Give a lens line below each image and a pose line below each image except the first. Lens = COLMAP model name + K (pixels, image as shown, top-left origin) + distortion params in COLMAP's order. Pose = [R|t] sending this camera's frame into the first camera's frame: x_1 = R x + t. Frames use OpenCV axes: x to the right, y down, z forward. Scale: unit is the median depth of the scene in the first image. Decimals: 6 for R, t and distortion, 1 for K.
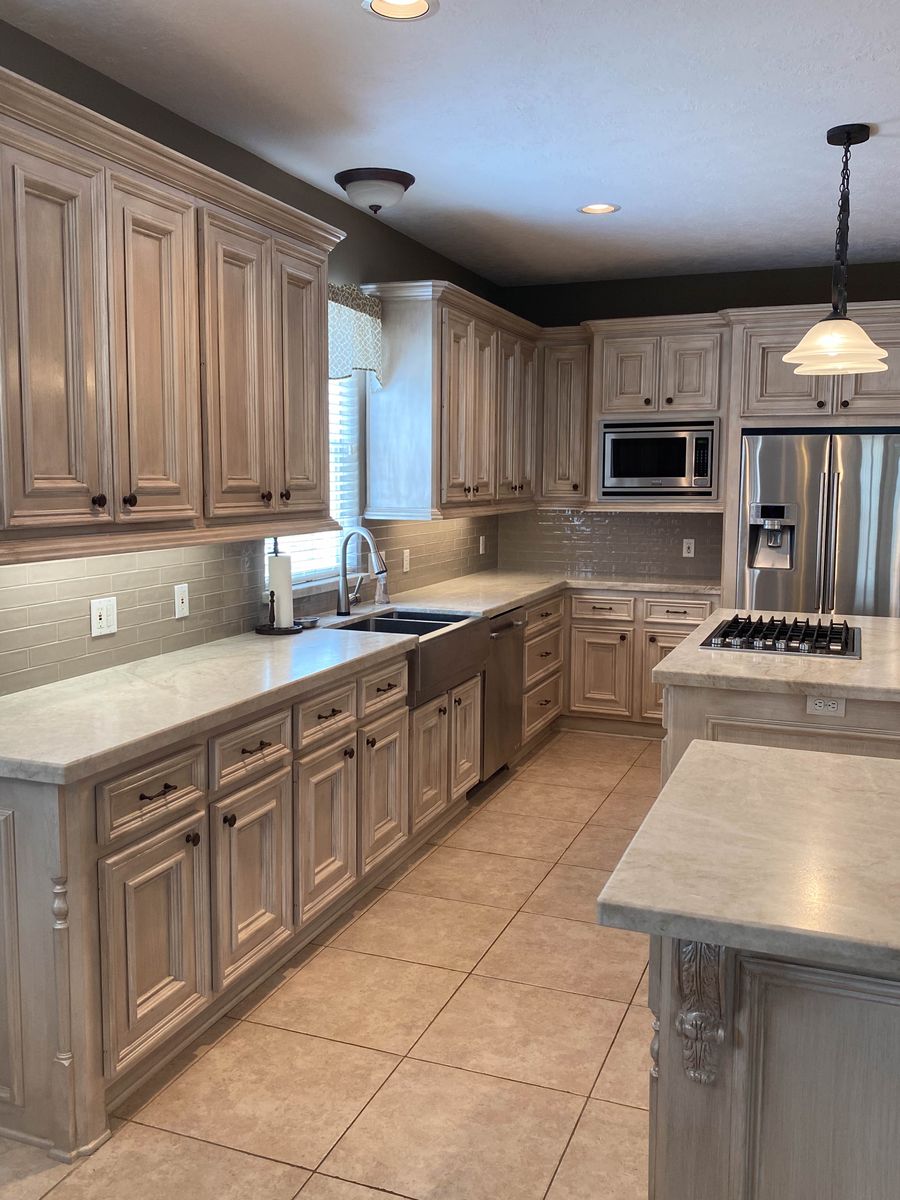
lens RADIAL K [[1059.0, 0, 450.0], [0, 1059.0, 600.0], [0, 0, 1]] dist [0.110739, -0.250838]
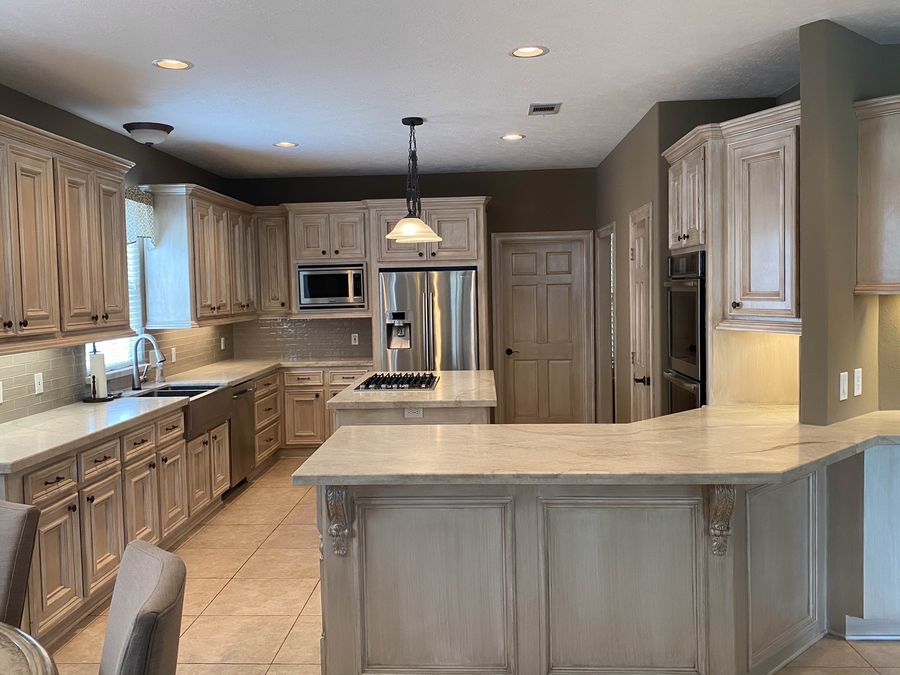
lens RADIAL K [[794.2, 0, 448.5], [0, 794.2, 326.4], [0, 0, 1]] dist [0.110739, -0.250838]
pose [[0.949902, -0.041021, 0.309844, -0.028536], [0.063434, 0.996020, -0.062607, 0.027414], [-0.306043, 0.079125, 0.948724, -0.331619]]
